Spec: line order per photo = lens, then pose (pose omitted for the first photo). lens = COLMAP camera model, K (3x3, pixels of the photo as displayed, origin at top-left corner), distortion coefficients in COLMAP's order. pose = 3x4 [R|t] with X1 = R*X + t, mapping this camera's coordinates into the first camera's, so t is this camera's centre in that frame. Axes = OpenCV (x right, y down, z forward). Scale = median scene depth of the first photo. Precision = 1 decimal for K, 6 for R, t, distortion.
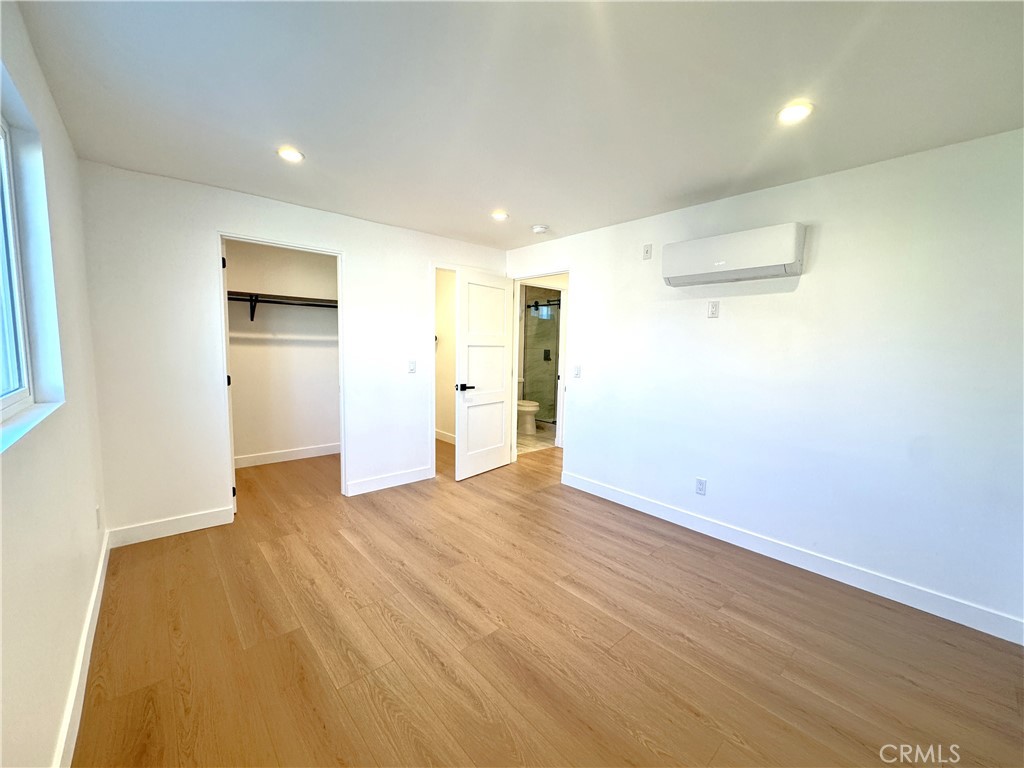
lens RADIAL K [[410.6, 0, 512.8], [0, 410.6, 386.1], [0, 0, 1]] dist [-0.003365, 0.000114]
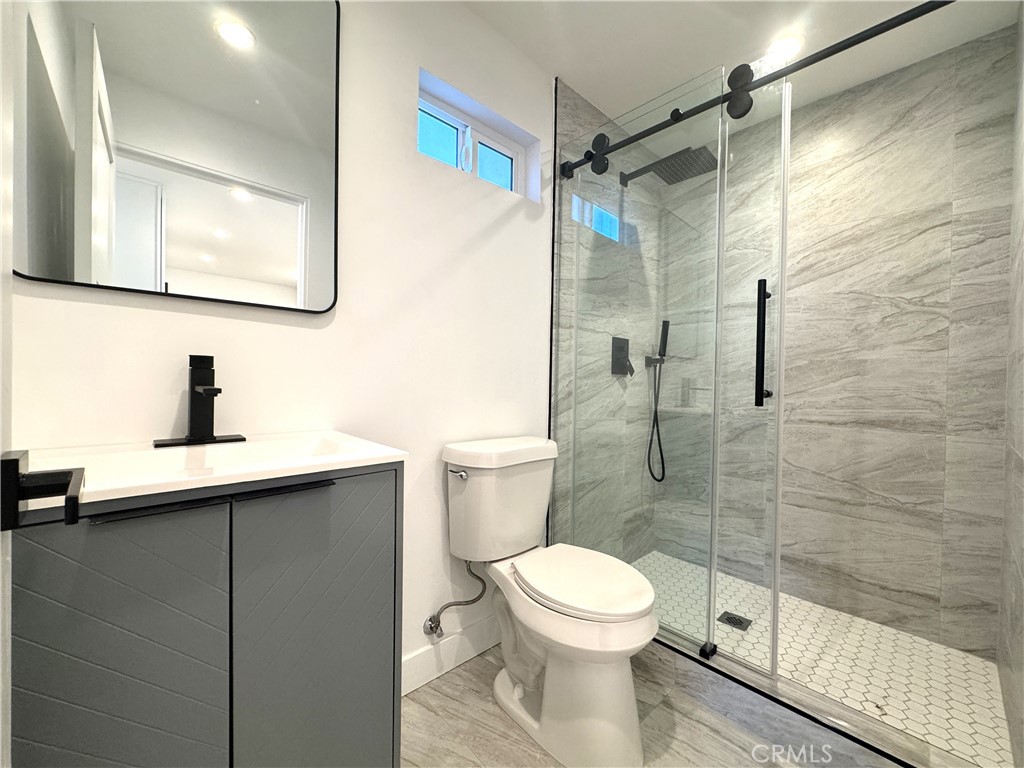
lens RADIAL K [[410.6, 0, 512.8], [0, 410.6, 386.1], [0, 0, 1]] dist [-0.003365, 0.000114]
pose [[0.999146, -0.004250, 0.041107, -0.008698], [0.007726, 0.996370, -0.084780, -0.029167], [-0.040597, 0.085025, 0.995551, 0.728713]]
